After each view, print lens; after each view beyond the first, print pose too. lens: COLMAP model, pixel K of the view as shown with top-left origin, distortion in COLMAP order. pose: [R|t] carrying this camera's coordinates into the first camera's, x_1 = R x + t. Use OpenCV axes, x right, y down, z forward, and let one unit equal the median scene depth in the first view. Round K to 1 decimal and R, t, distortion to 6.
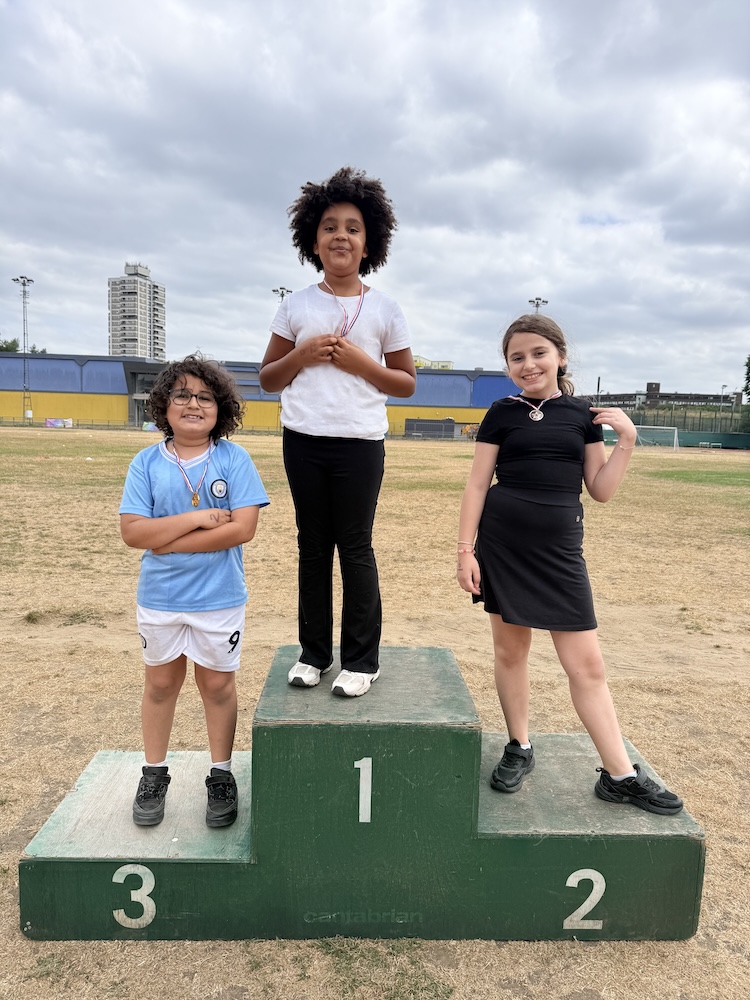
lens RADIAL K [[695.2, 0, 375.0], [0, 695.2, 500.0], [0, 0, 1]] dist [0.036852, -0.043174]
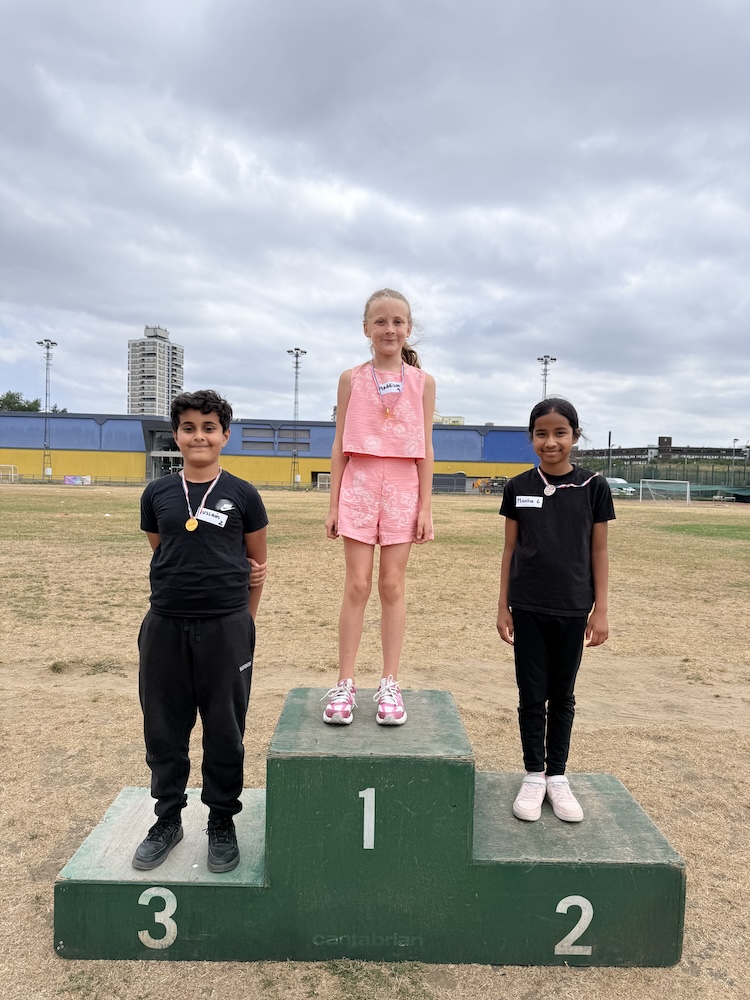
lens RADIAL K [[695.2, 0, 375.0], [0, 695.2, 500.0], [0, 0, 1]] dist [0.036852, -0.043174]
pose [[0.999823, -0.004500, -0.018266, 0.011075], [0.003057, 0.996927, -0.078273, 0.001891], [0.018562, 0.078203, 0.996765, -0.083772]]
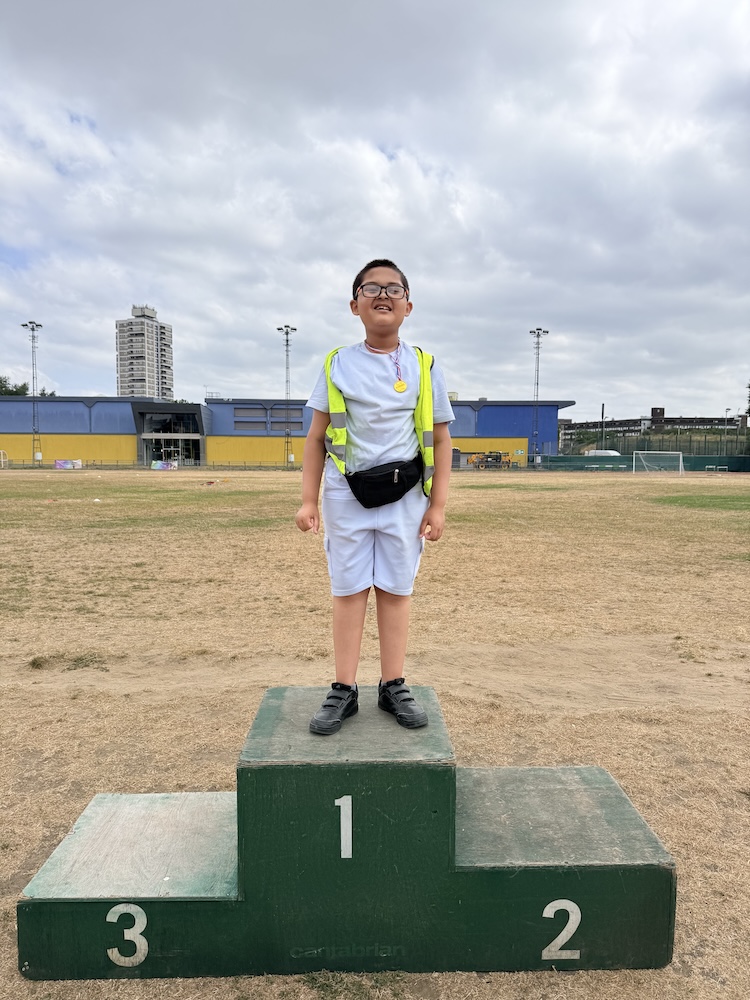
lens RADIAL K [[693.3, 0, 379.5], [0, 693.3, 504.9], [0, 0, 1]] dist [0.040616, -0.047614]
pose [[0.999643, -0.026029, -0.006102, 0.034754], [0.025778, 0.998942, -0.038077, -0.016463], [0.007086, 0.037906, 0.999256, -0.039399]]
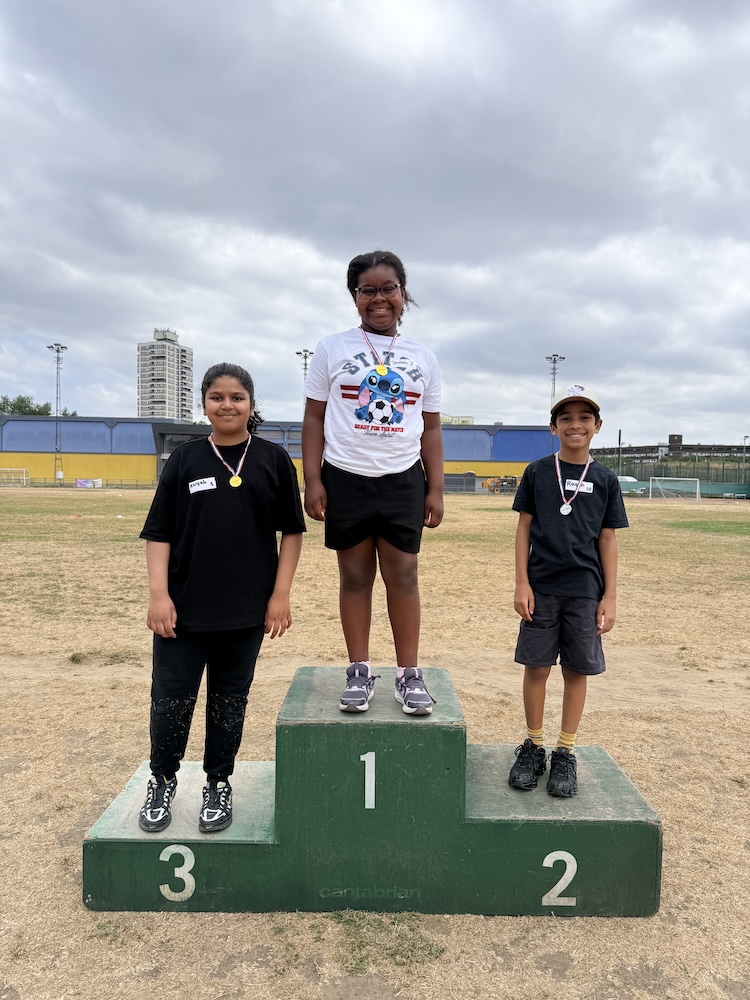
lens RADIAL K [[694.4, 0, 381.6], [0, 694.4, 499.6], [0, 0, 1]] dist [0.056058, -0.073505]
pose [[0.999625, -0.013895, -0.023597, 0.025776], [0.011963, 0.996711, -0.080146, 0.020171], [0.024633, 0.079834, 0.996504, -0.147063]]
